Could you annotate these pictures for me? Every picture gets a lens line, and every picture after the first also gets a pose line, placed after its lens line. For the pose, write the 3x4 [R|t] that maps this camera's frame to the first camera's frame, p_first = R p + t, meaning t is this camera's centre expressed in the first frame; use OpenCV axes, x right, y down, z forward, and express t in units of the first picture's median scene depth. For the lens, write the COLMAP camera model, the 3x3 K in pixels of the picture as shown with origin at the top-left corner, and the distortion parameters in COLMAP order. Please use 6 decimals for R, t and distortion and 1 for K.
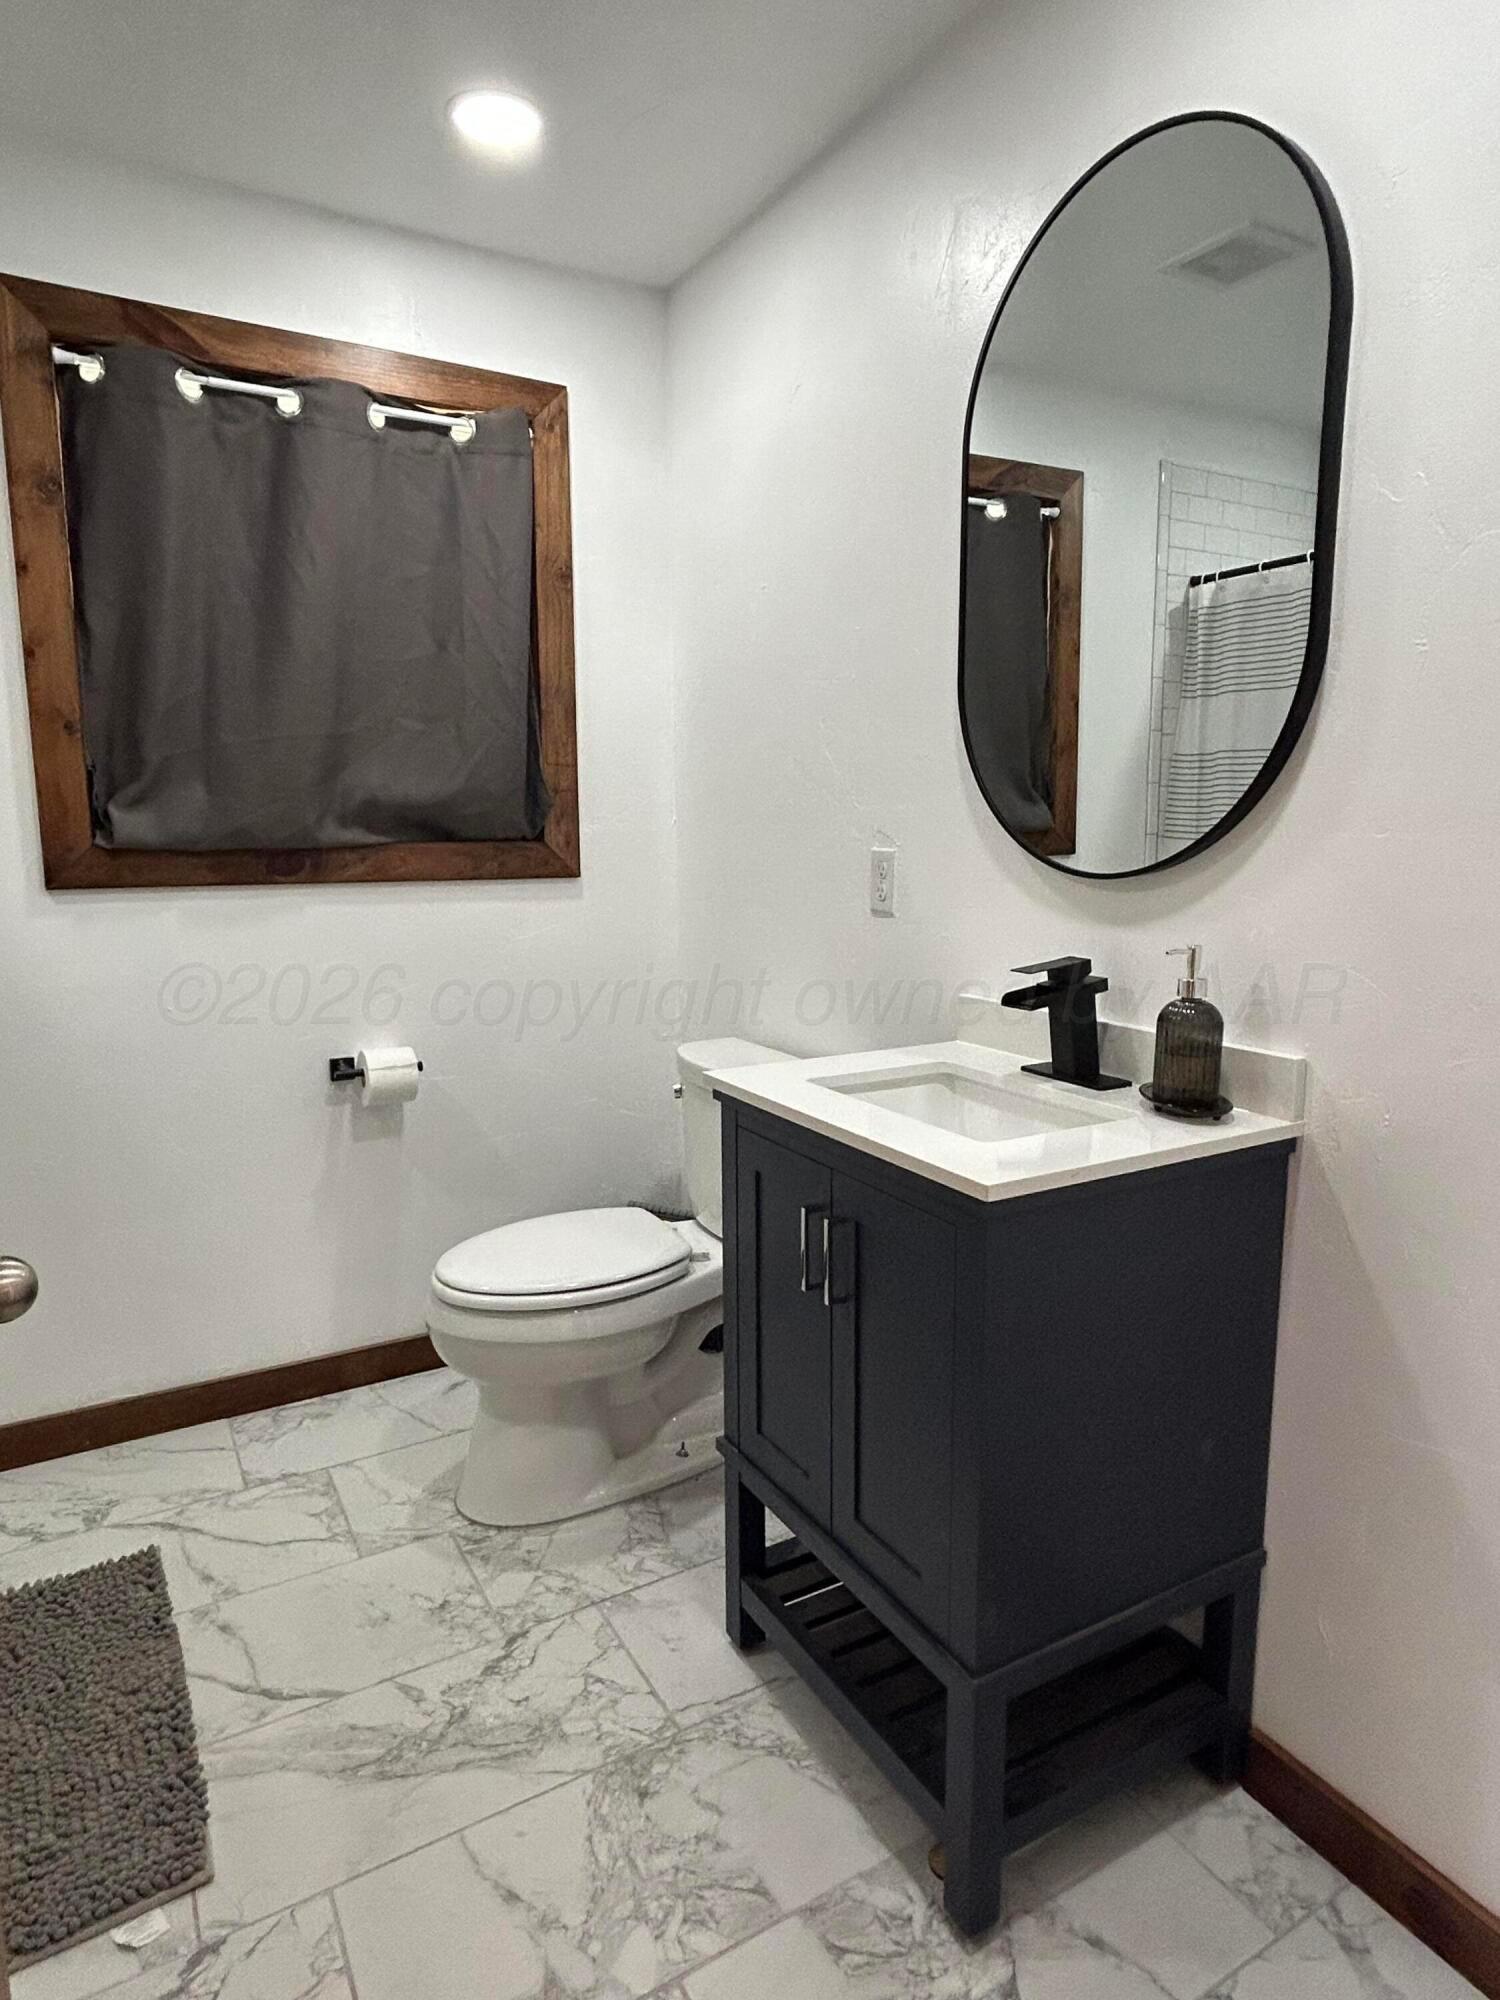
lens RADIAL K [[1157.8, 0, 748.0], [0, 1157.8, 984.0], [0, 0, 1]] dist [-0.018107, 0.014188]
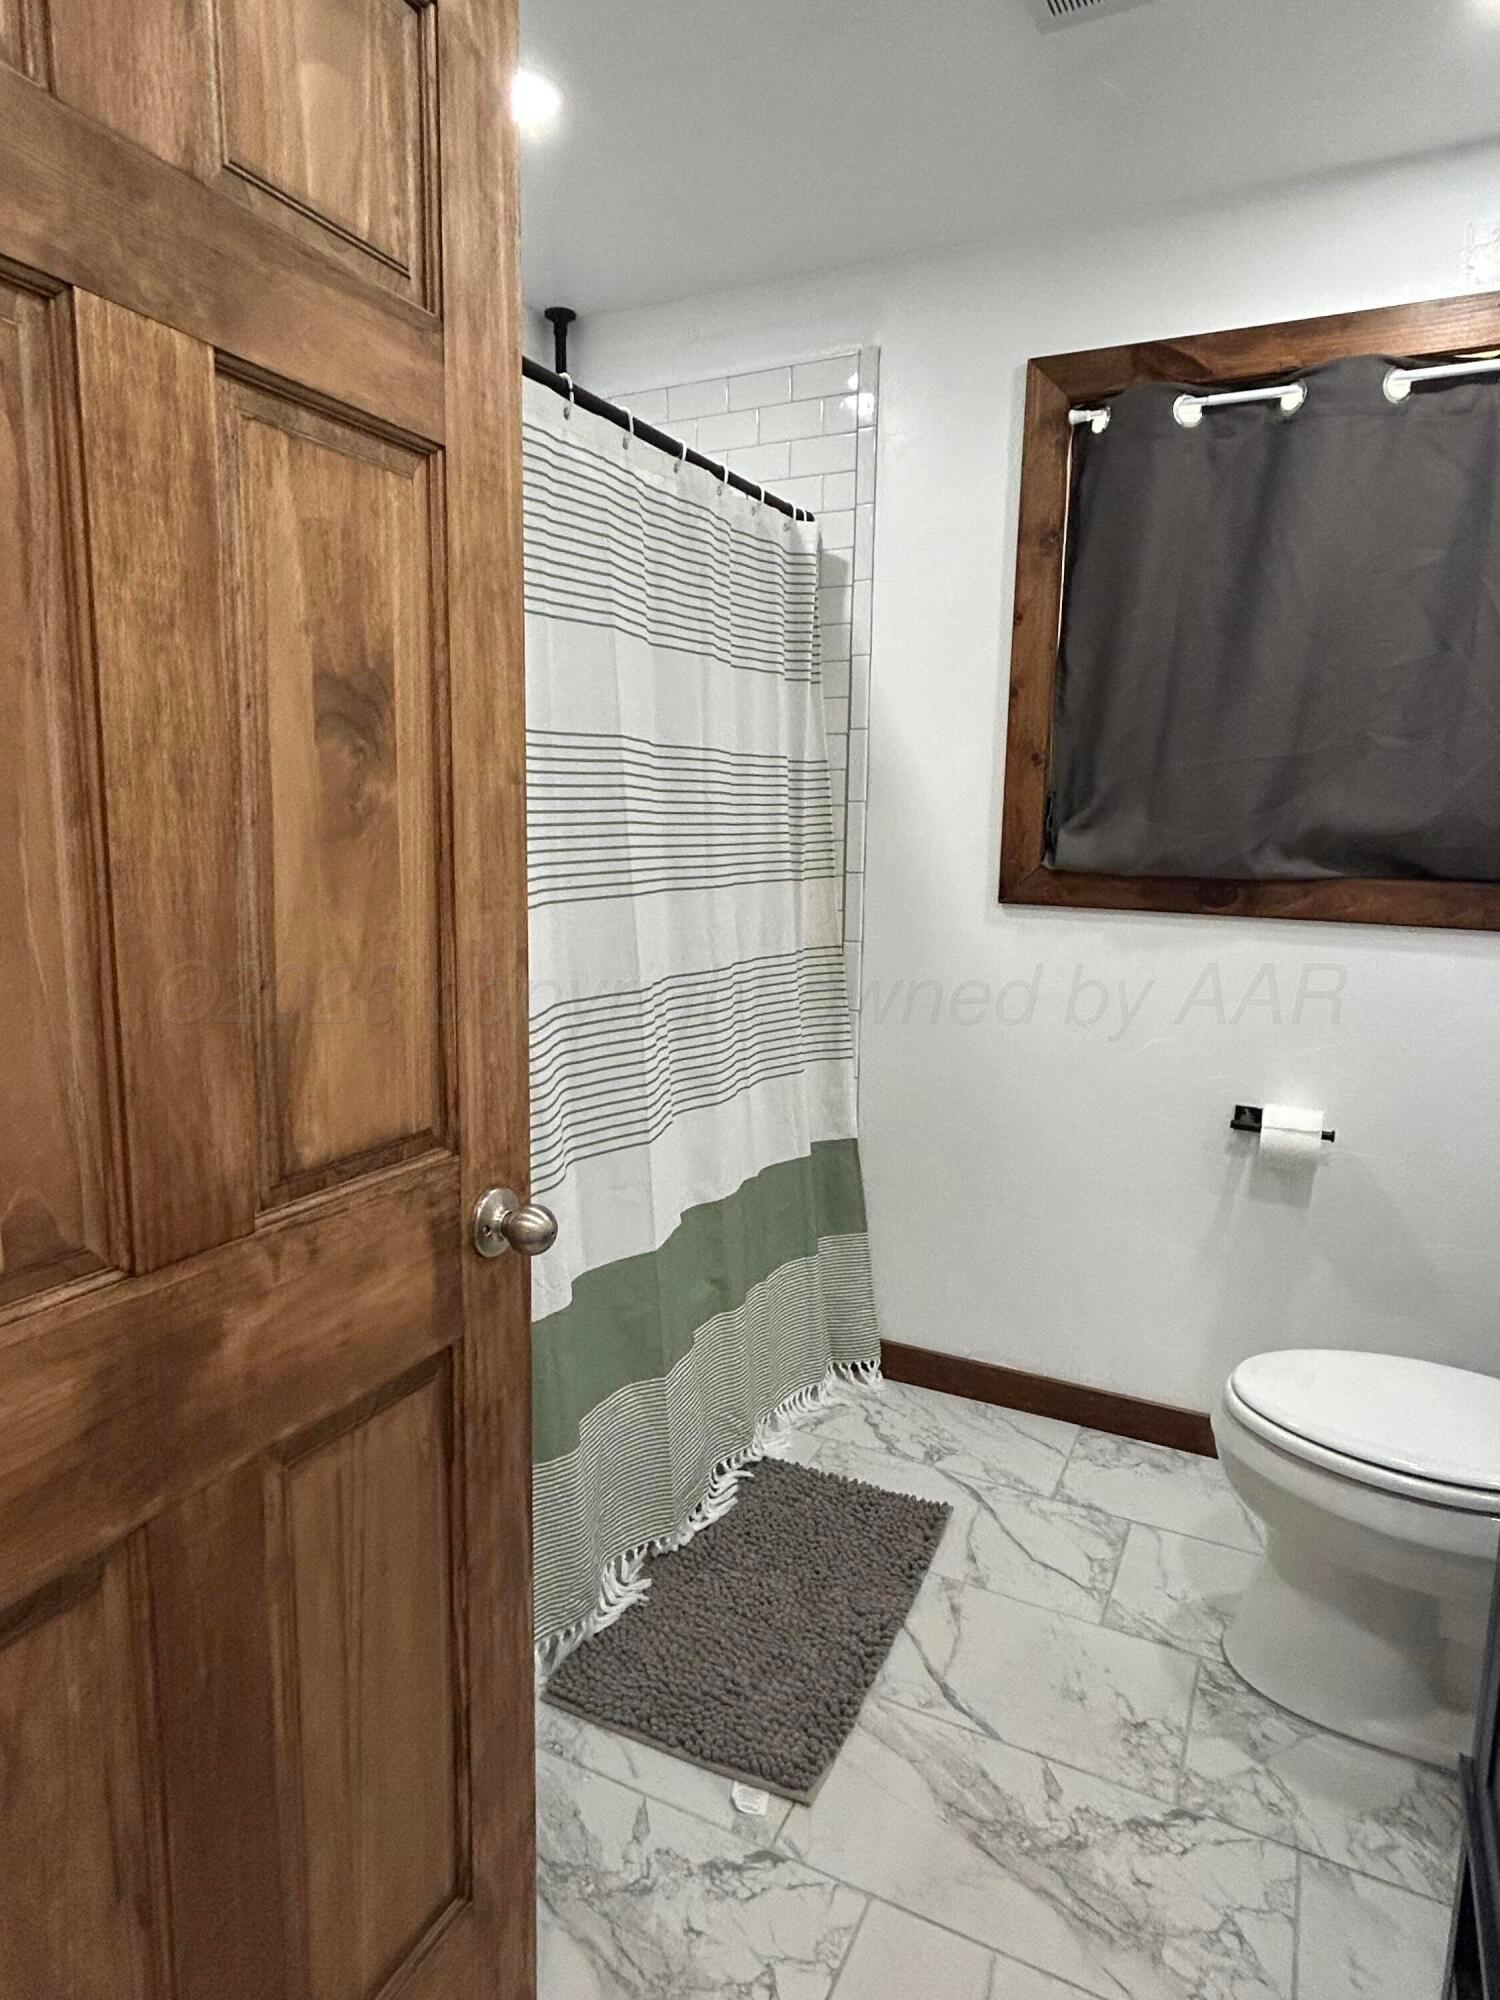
lens RADIAL K [[1157.8, 0, 748.0], [0, 1157.8, 984.0], [0, 0, 1]] dist [-0.018107, 0.014188]
pose [[0.556222, 0.135478, -0.819916, 0.207849], [-0.136870, 0.988083, 0.070414, -0.053285], [0.819685, 0.073056, 0.568136, 0.175059]]
